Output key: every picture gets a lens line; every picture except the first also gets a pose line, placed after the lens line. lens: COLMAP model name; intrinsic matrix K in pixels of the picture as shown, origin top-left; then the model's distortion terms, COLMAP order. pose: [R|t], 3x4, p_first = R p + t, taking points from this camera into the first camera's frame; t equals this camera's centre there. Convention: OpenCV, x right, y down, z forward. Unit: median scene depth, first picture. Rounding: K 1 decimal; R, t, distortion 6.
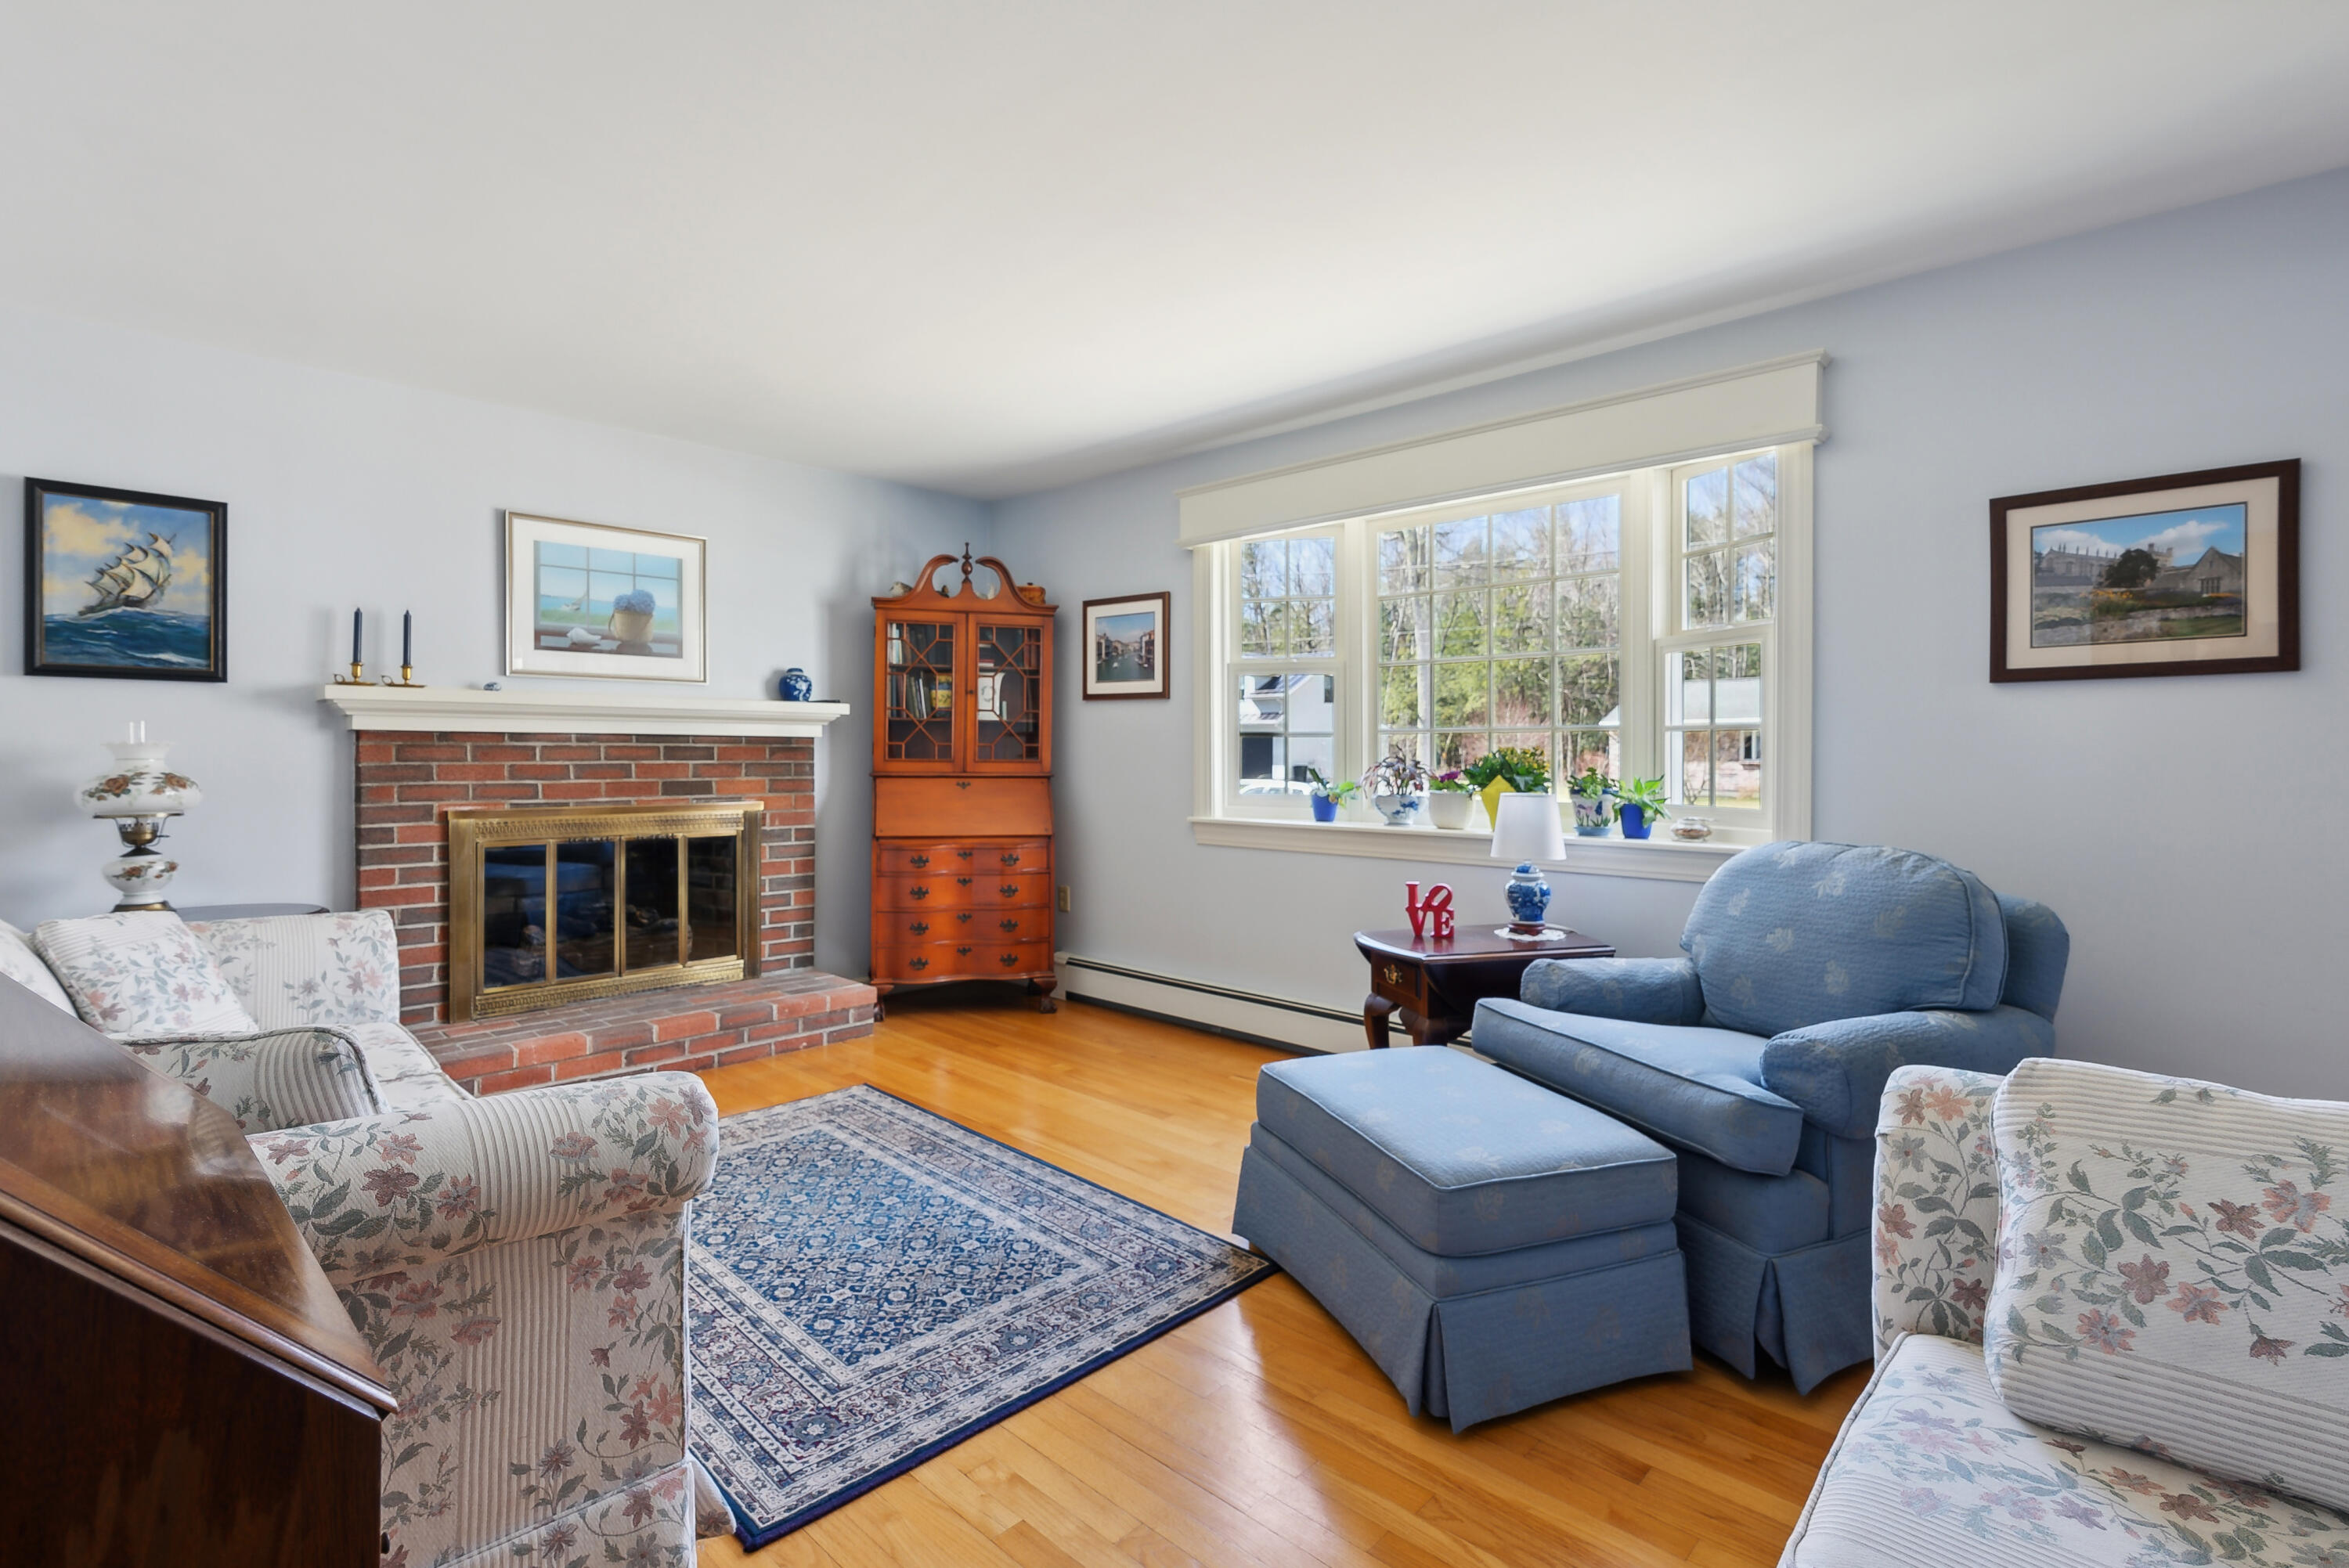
lens RADIAL K [[1082.6, 0, 1189.5], [0, 1082.6, 774.3], [0, 0, 1]] dist [-0.007190, -0.000008]
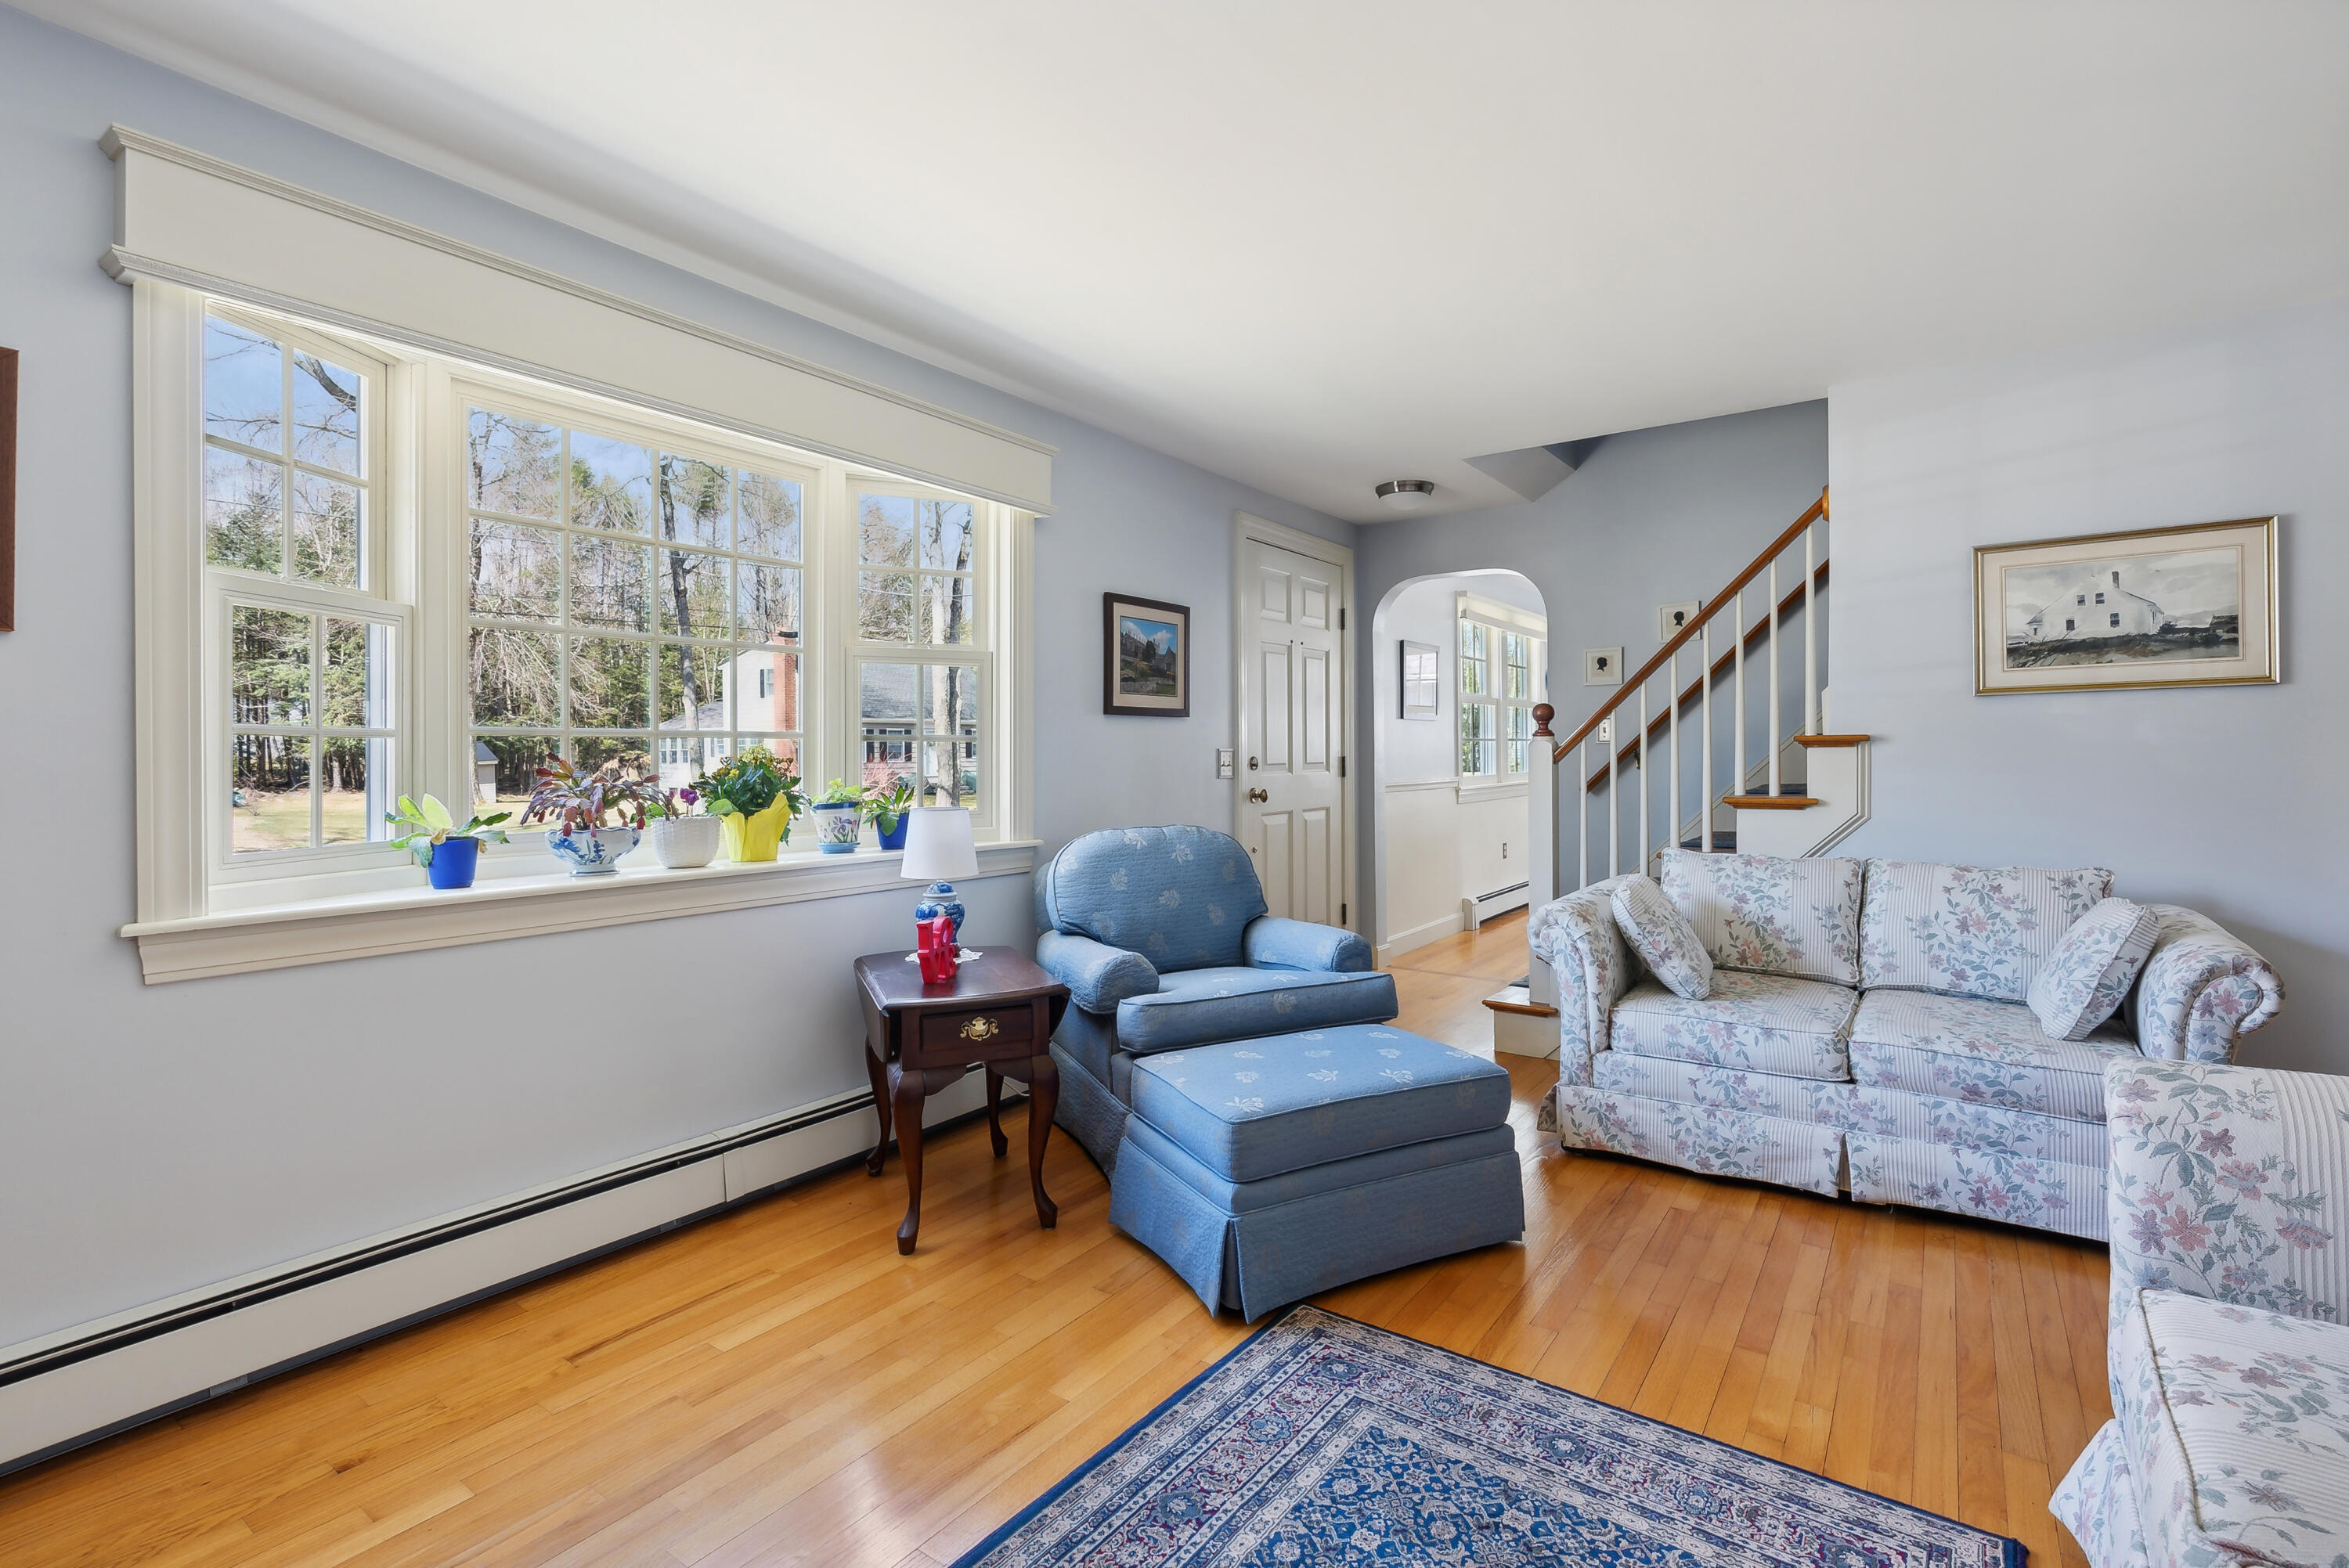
lens RADIAL K [[1059.6, 0, 1174.5], [0, 1059.6, 784.0], [0, 0, 1]] dist [-0.001681, -0.000094]
pose [[-0.115919, -0.025857, 0.992922, -0.816985], [0.023126, 0.999320, 0.028723, -0.031587], [-0.992989, 0.026292, -0.115242, 1.199786]]
